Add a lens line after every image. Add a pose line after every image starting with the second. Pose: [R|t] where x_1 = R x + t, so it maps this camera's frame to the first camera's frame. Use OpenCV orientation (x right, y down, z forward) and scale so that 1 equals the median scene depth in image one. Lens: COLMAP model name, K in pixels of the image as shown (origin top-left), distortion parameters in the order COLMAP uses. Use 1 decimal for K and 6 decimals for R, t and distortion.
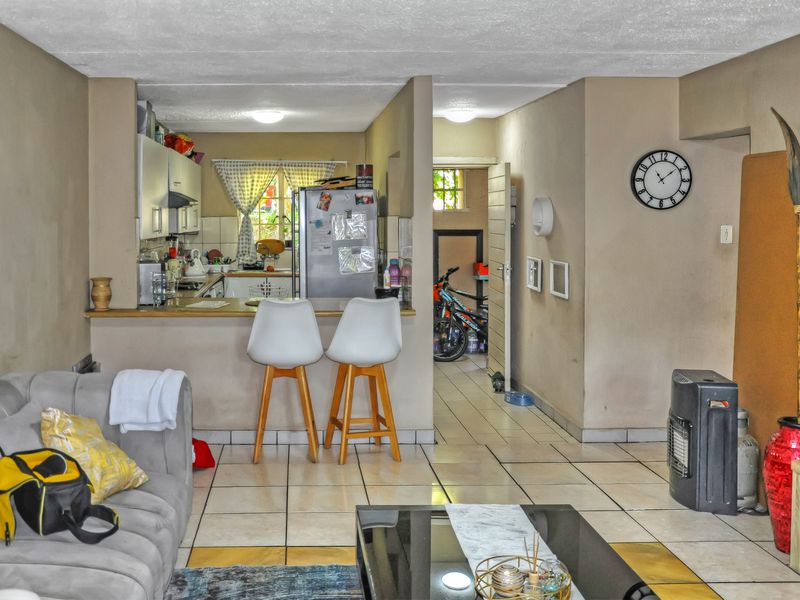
lens RADIAL K [[761.1, 0, 398.5], [0, 761.1, 294.3], [0, 0, 1]] dist [-0.008382, 0.000000]
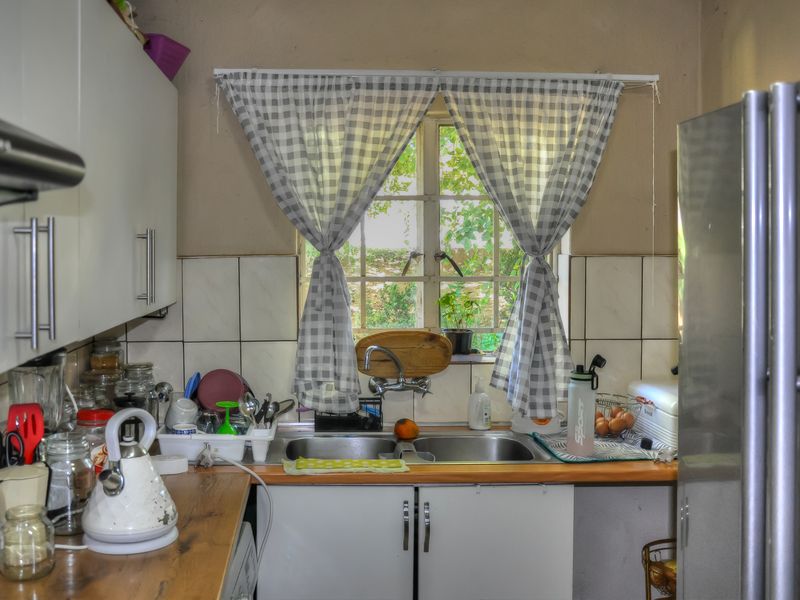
lens RADIAL K [[716.7, 0, 400.2], [0, 716.7, 306.0], [0, 0, 1]] dist [0.001179, 0.002881]
pose [[0.999958, 0.000897, 0.009153, -0.173346], [-0.000760, 0.999888, -0.014971, -0.077900], [-0.009165, 0.014964, 0.999846, 0.715244]]
